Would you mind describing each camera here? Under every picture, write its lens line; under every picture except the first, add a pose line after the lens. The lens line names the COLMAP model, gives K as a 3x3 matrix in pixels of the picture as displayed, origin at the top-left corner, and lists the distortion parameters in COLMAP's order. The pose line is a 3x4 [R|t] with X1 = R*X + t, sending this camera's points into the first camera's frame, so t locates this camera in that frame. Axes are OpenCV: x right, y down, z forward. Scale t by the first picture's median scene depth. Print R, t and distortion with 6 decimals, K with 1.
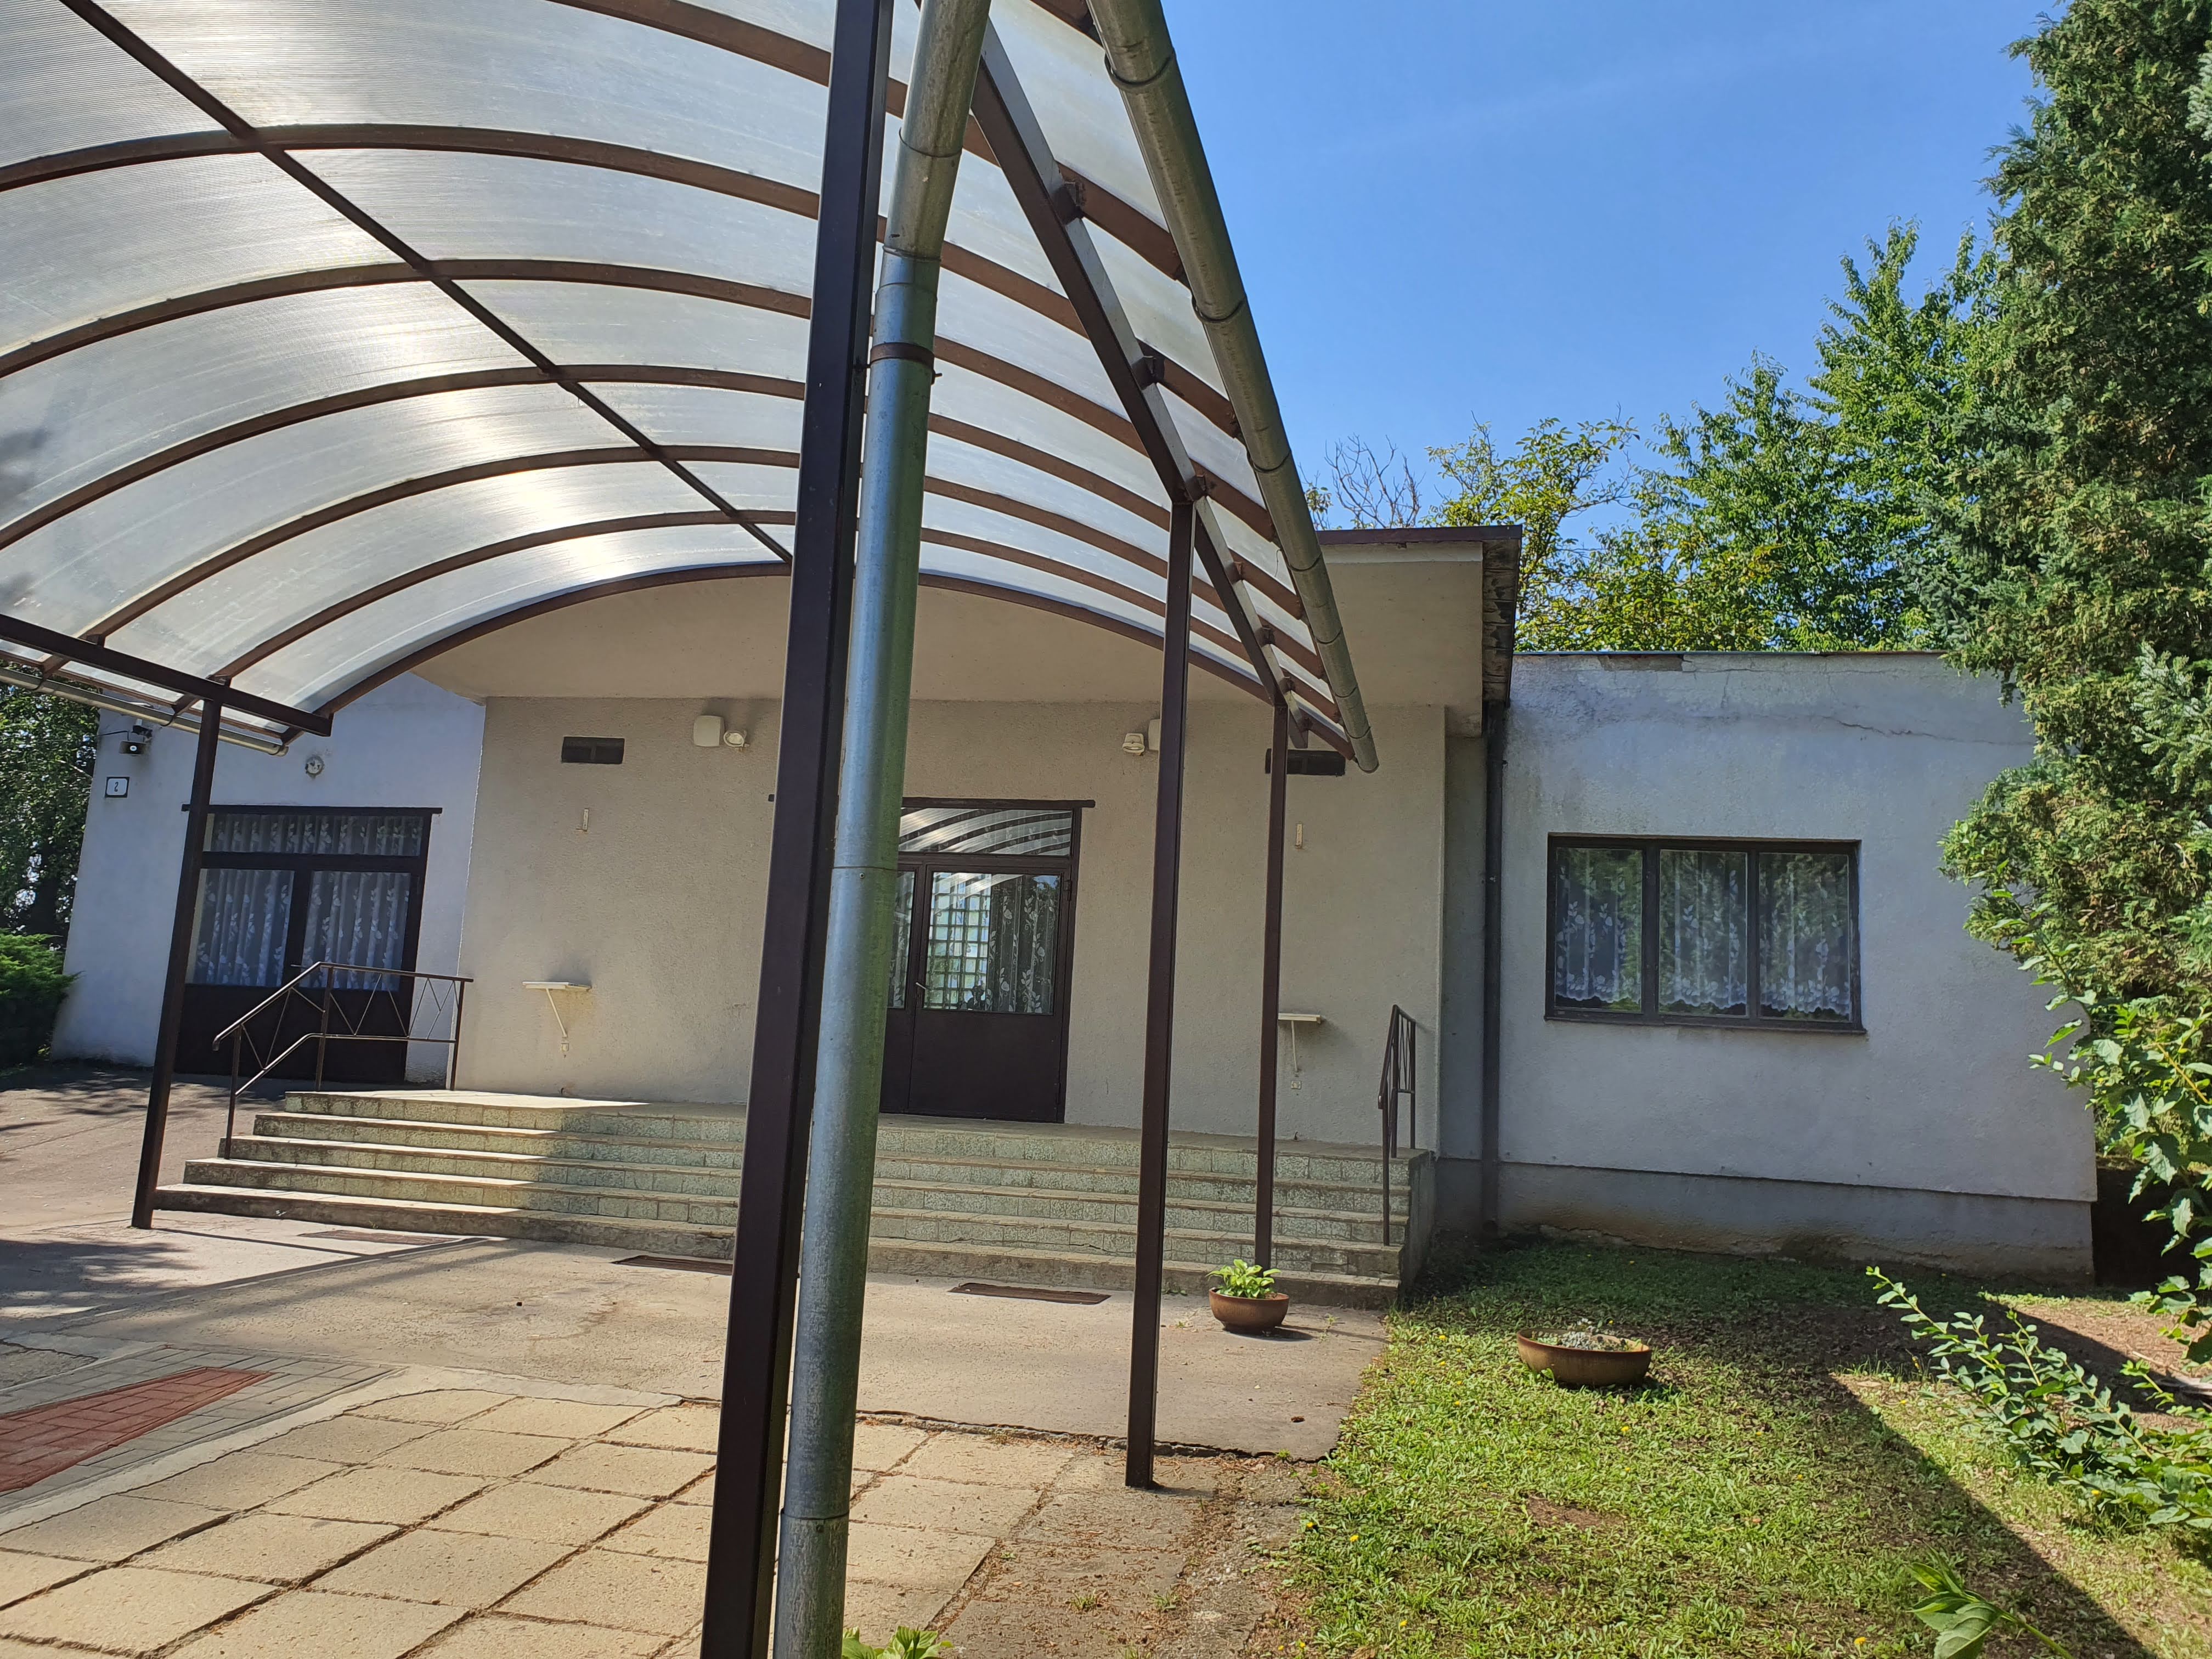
lens RADIAL K [[1664.5, 0, 1106.0], [0, 1664.5, 829.5], [0, 0, 1]] dist [0.003510, -0.000290]
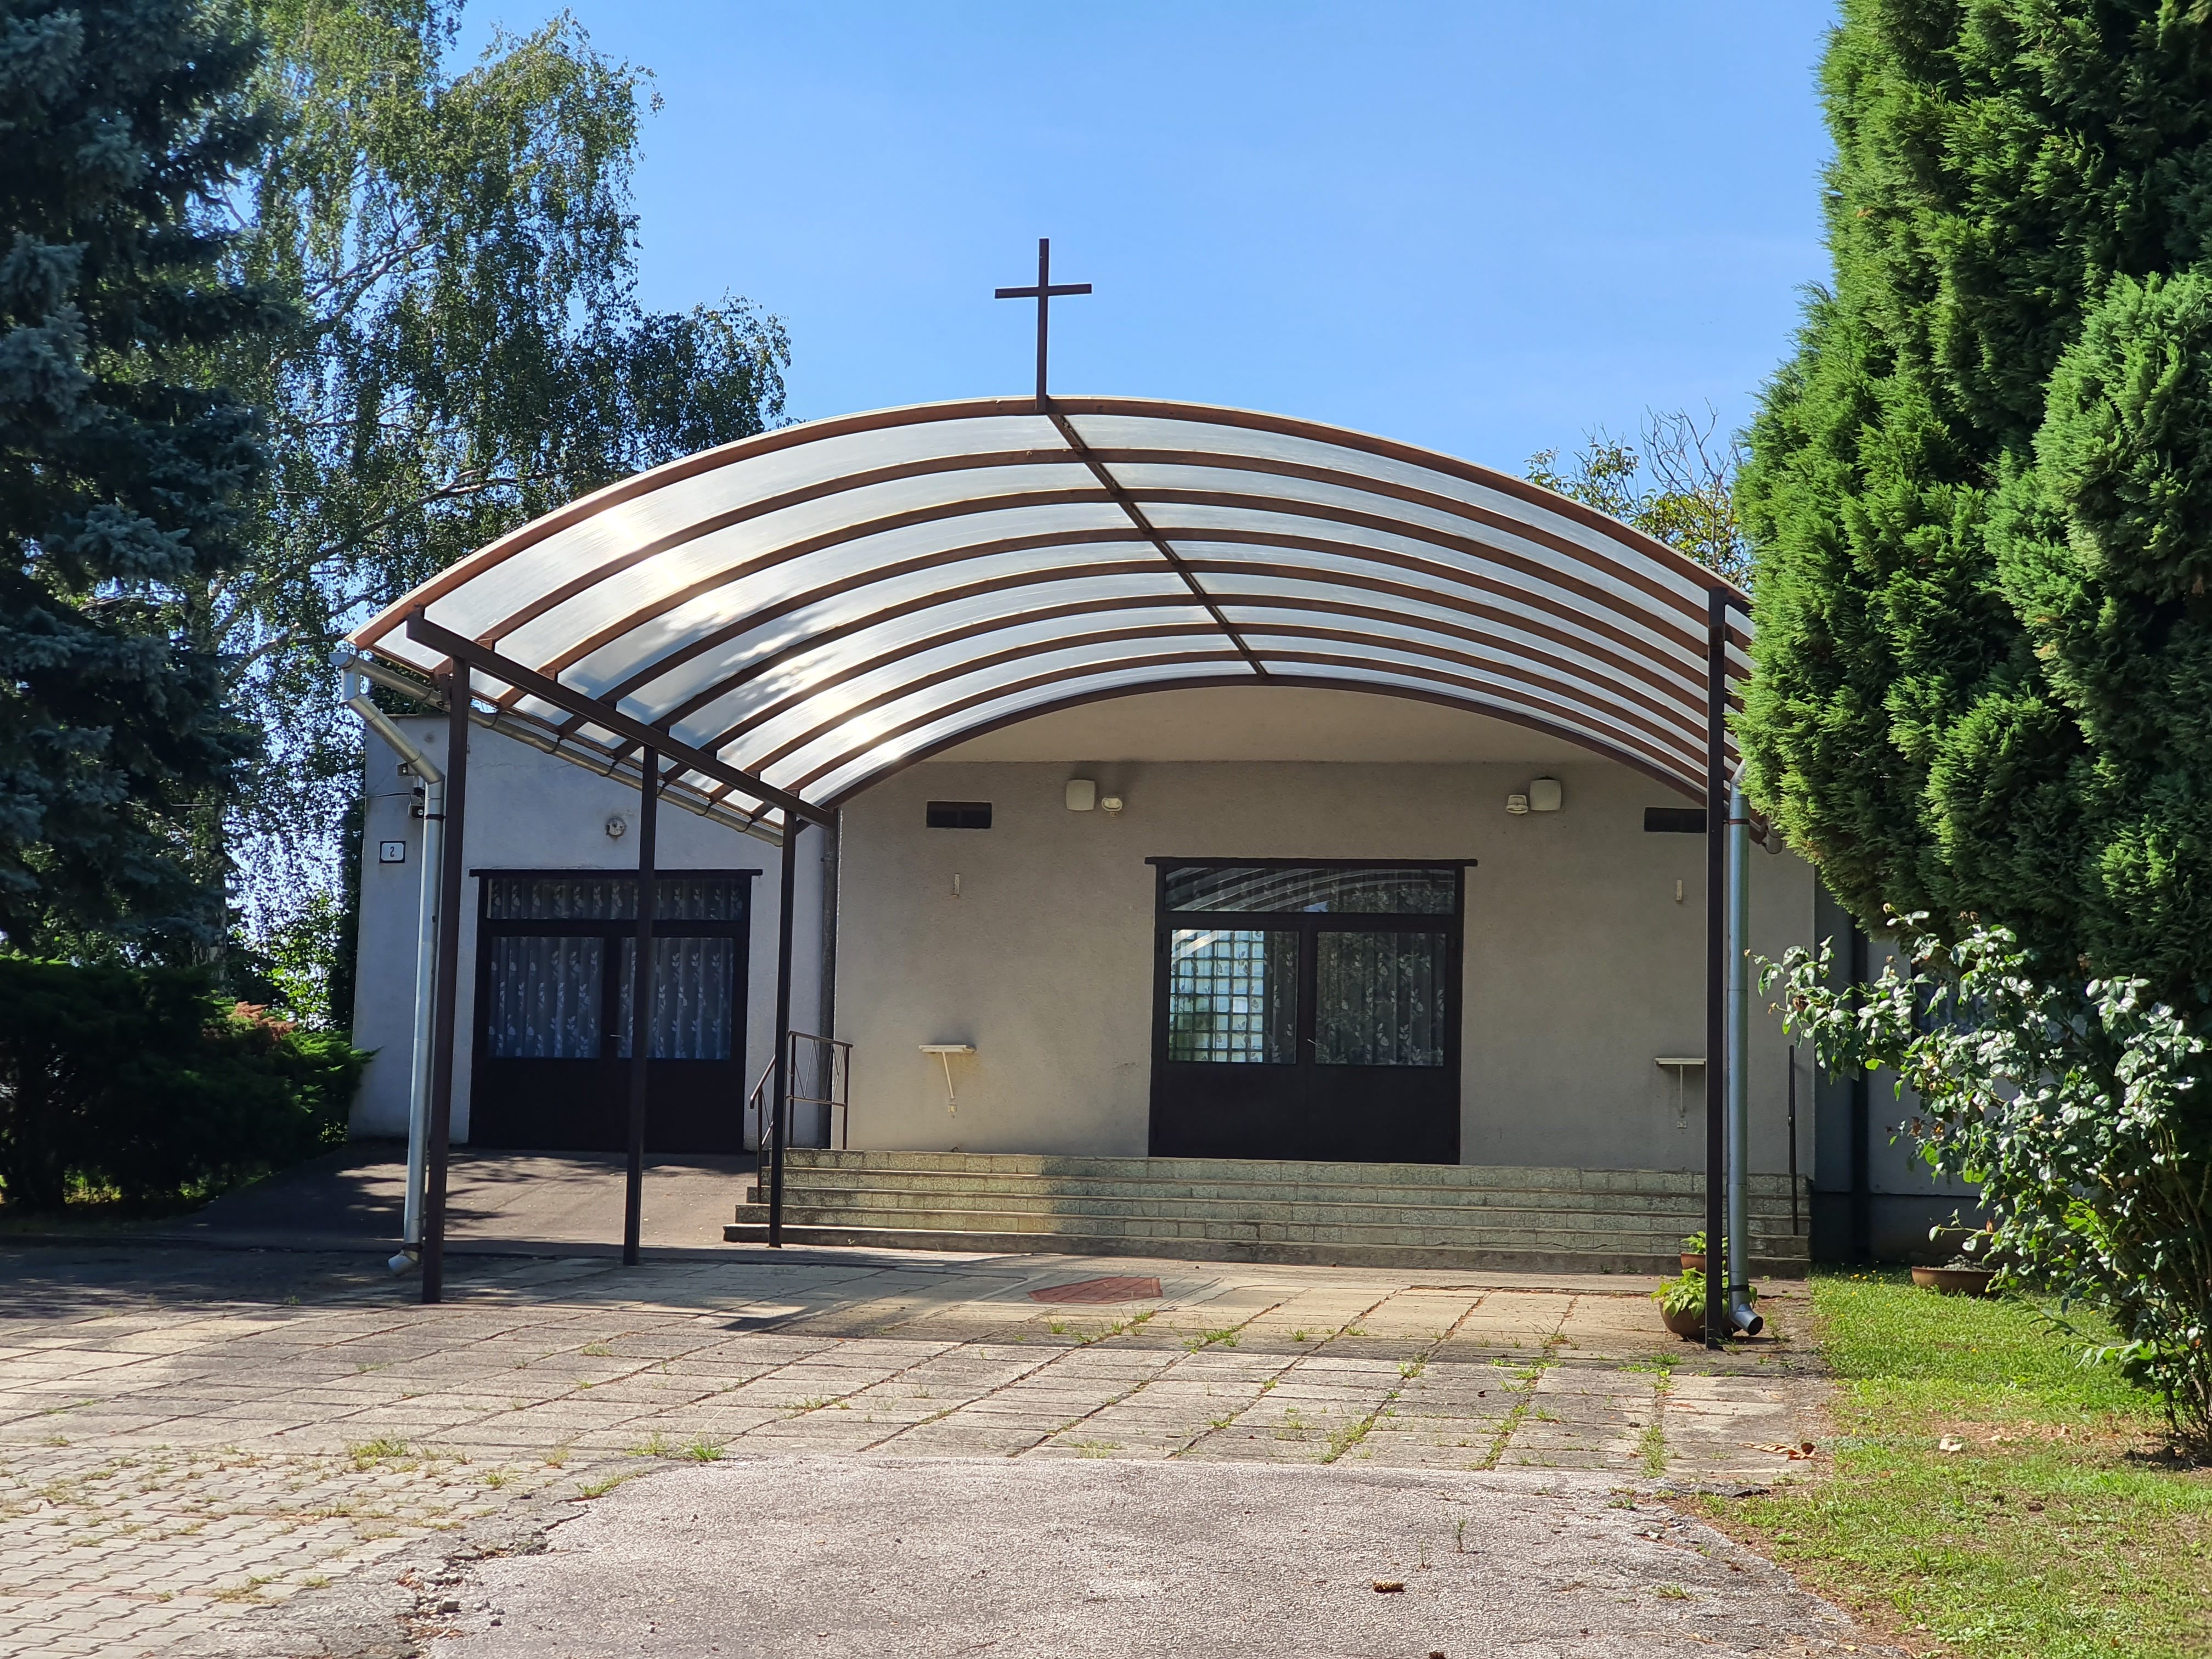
lens RADIAL K [[2802.0, 0, 1106.0], [0, 2802.0, 829.5], [0, 0, 1]] dist [-0.063827, -0.007813]
pose [[0.999703, -0.022109, -0.010238, -0.202070], [0.022240, 0.999670, 0.012873, -0.058554], [0.009950, -0.013097, 0.999865, -0.688941]]
